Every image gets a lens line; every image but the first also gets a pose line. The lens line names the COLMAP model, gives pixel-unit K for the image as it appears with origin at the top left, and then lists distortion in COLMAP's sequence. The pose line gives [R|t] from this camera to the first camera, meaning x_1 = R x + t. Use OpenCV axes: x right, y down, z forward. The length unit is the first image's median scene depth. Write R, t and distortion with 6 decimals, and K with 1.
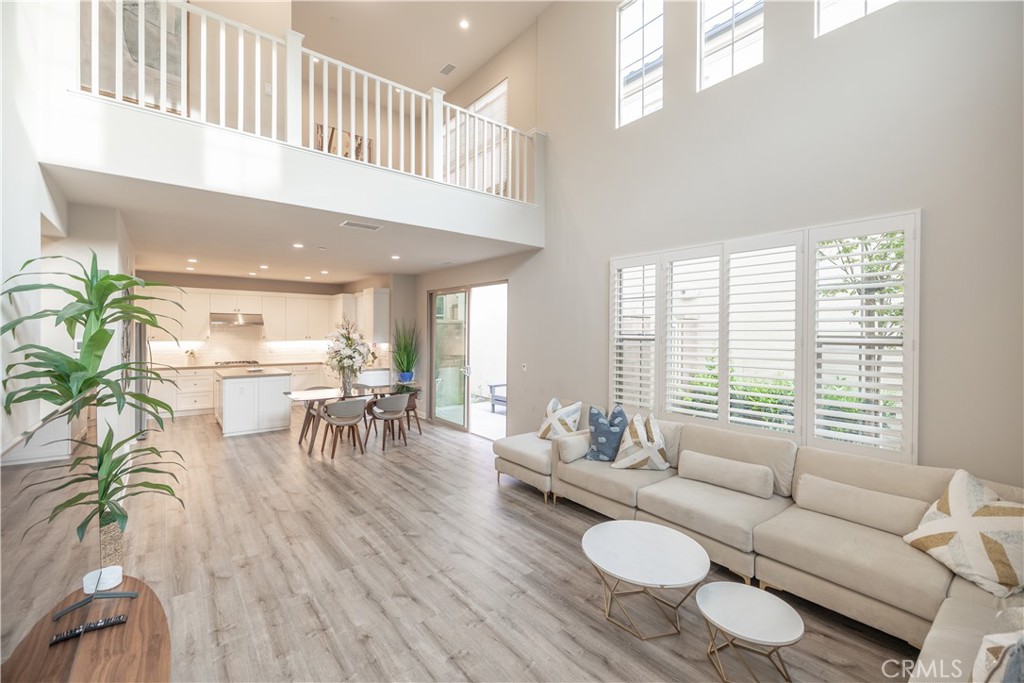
lens RADIAL K [[429.2, 0, 503.5], [0, 429.2, 338.6], [0, 0, 1]] dist [0.001491, 0.000212]
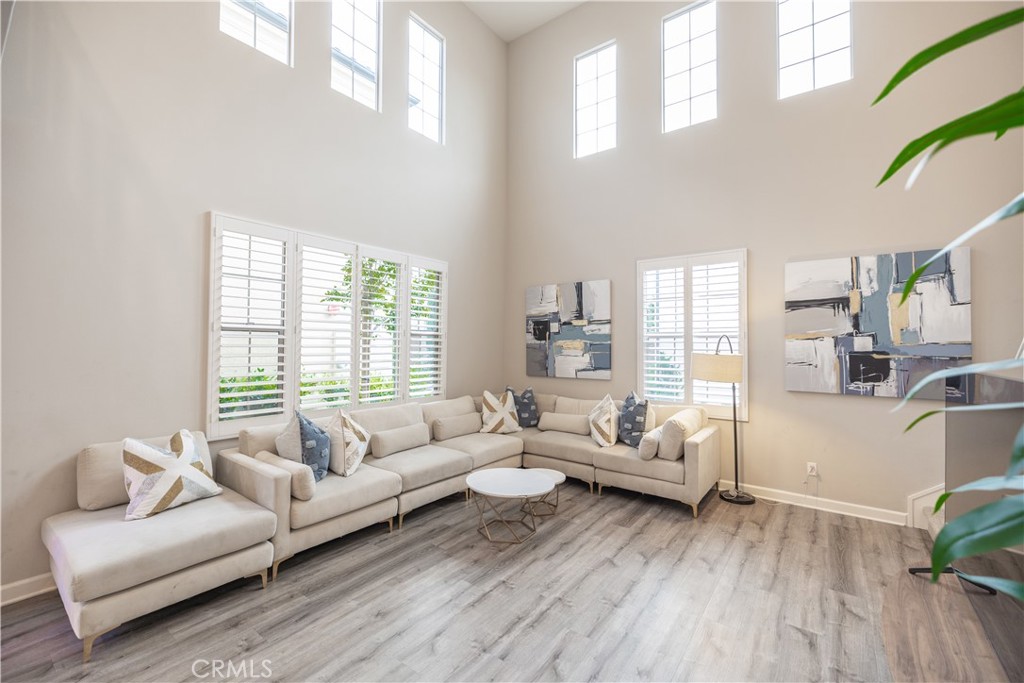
lens RADIAL K [[429.2, 0, 502.6], [0, 429.2, 342.4], [0, 0, 1]] dist [0.001491, 0.000212]
pose [[-0.263753, 0.006092, 0.964571, -0.938838], [-0.000244, 0.999980, -0.006382, 0.052177], [-0.964590, -0.001919, -0.263746, 1.315232]]
